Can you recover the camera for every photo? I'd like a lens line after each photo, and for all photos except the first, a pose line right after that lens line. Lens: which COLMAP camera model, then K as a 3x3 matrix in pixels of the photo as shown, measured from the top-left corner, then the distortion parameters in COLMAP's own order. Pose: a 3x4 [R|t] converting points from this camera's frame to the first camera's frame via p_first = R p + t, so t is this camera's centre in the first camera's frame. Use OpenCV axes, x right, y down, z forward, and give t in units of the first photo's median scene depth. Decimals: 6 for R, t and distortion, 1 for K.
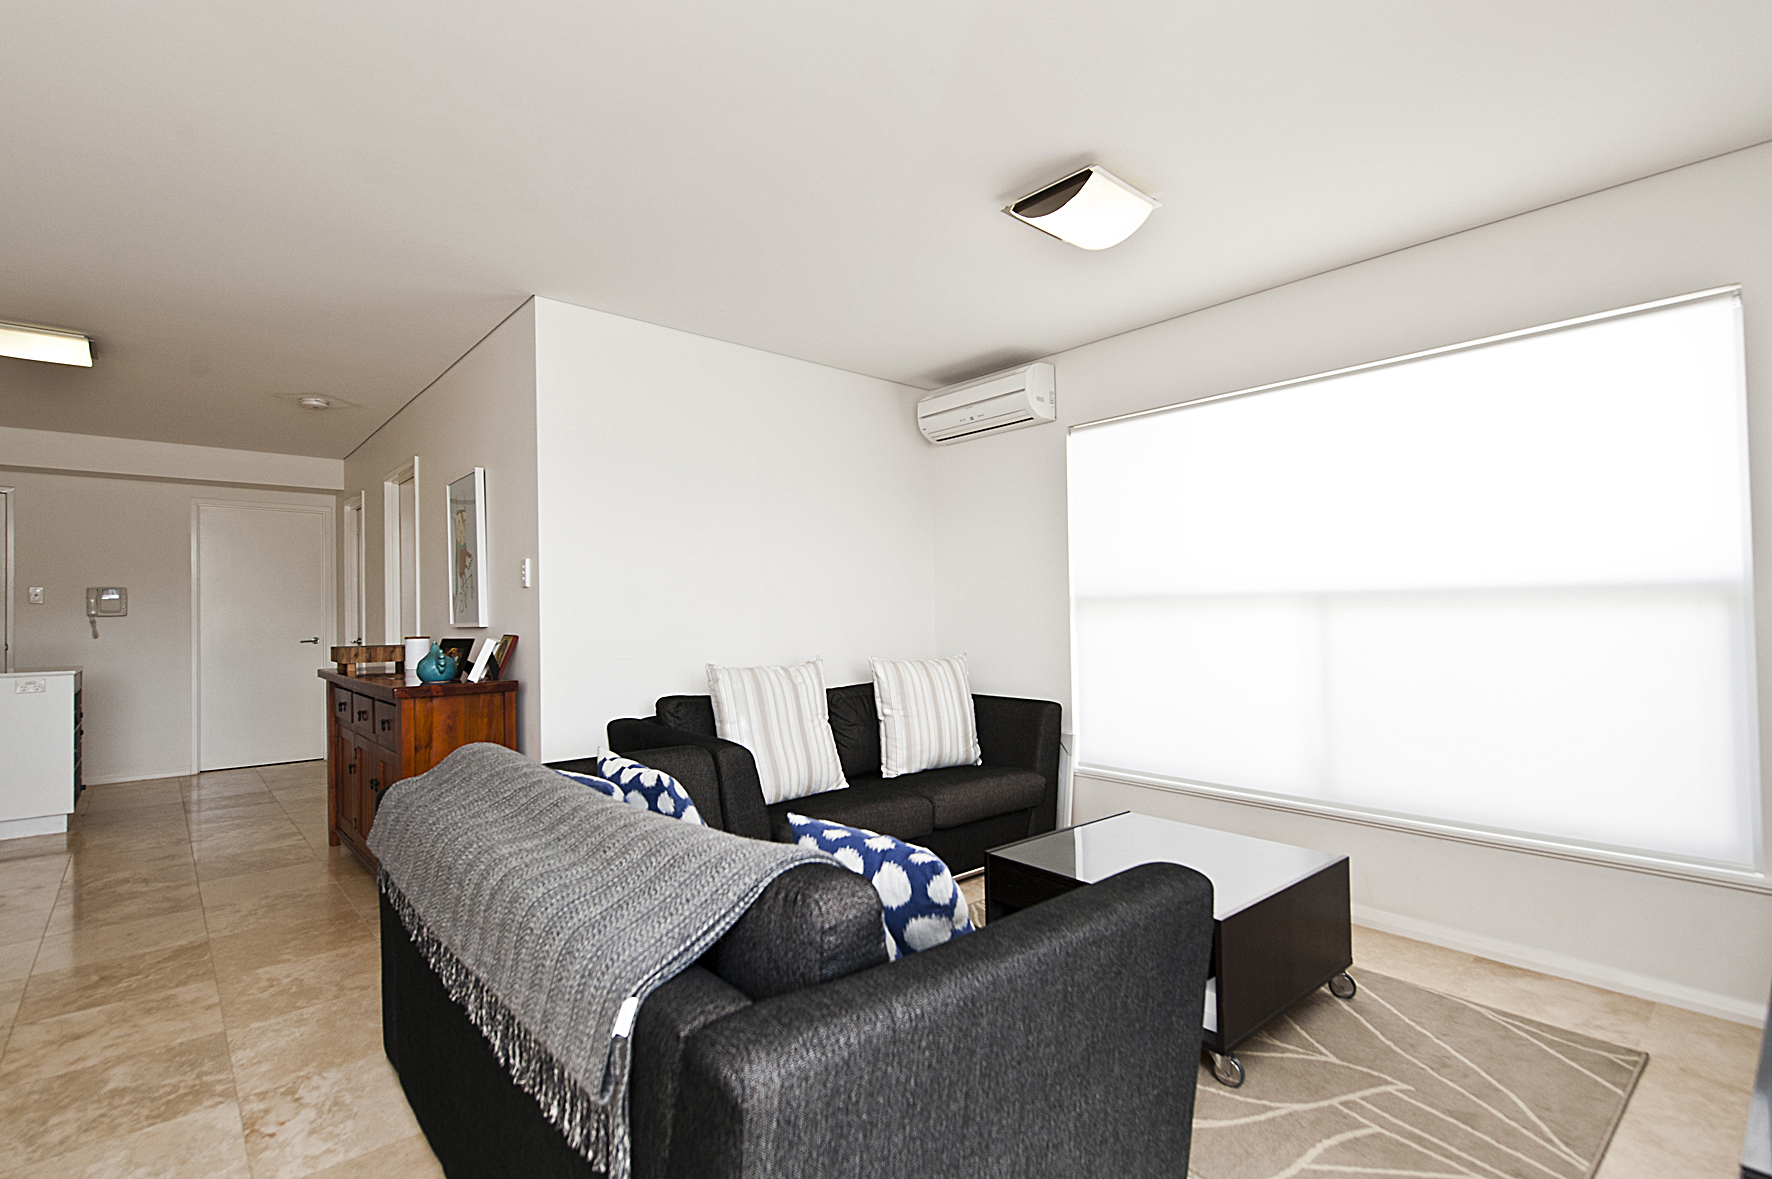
lens RADIAL K [[840.4, 0, 886.0], [0, 840.4, 589.5], [0, 0, 1]] dist [-0.010156, 0.005405]
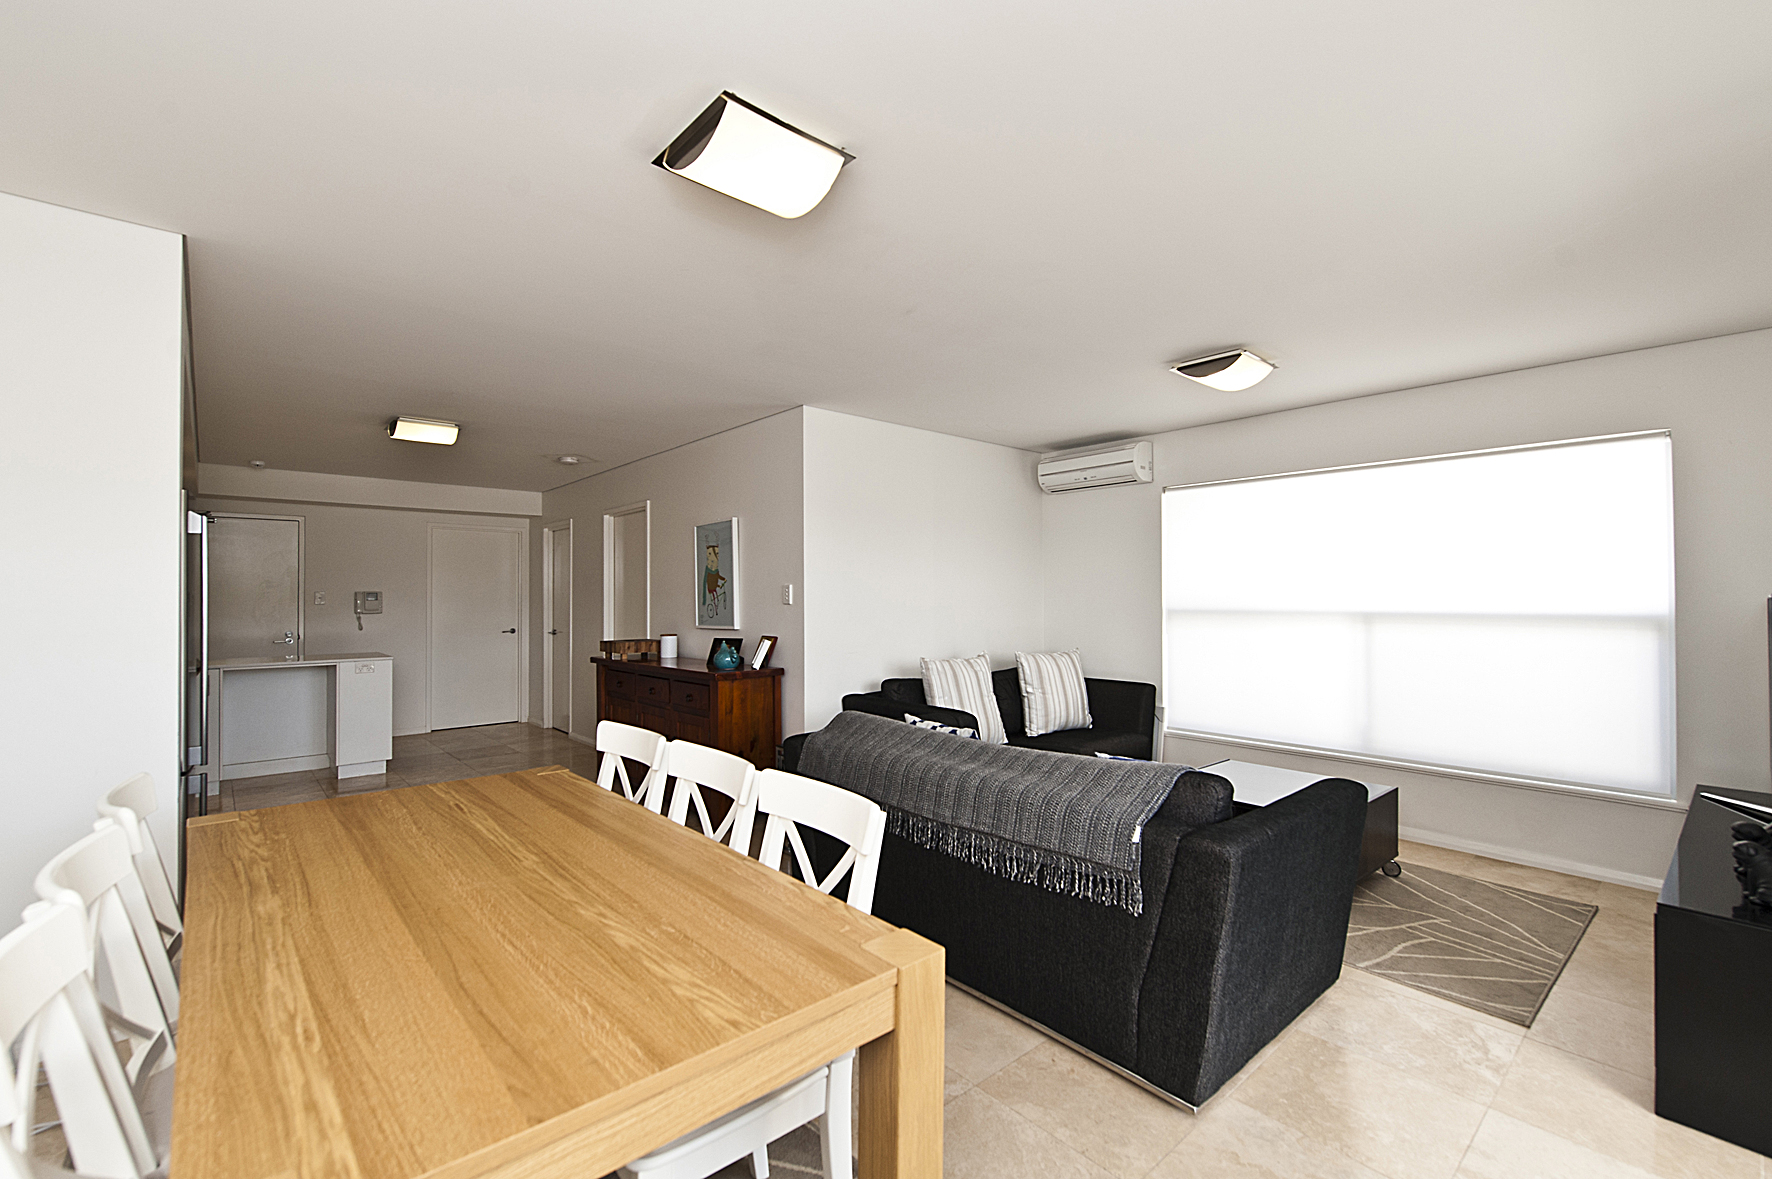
lens RADIAL K [[759.2, 0, 824.1], [0, 759.2, 594.0], [0, 0, 1]] dist [0.000375, -0.000122]
pose [[0.998945, -0.000740, -0.045914, -0.307247], [0.001930, 0.999664, 0.025860, -0.053729], [0.045880, -0.025922, 0.998611, -0.309624]]
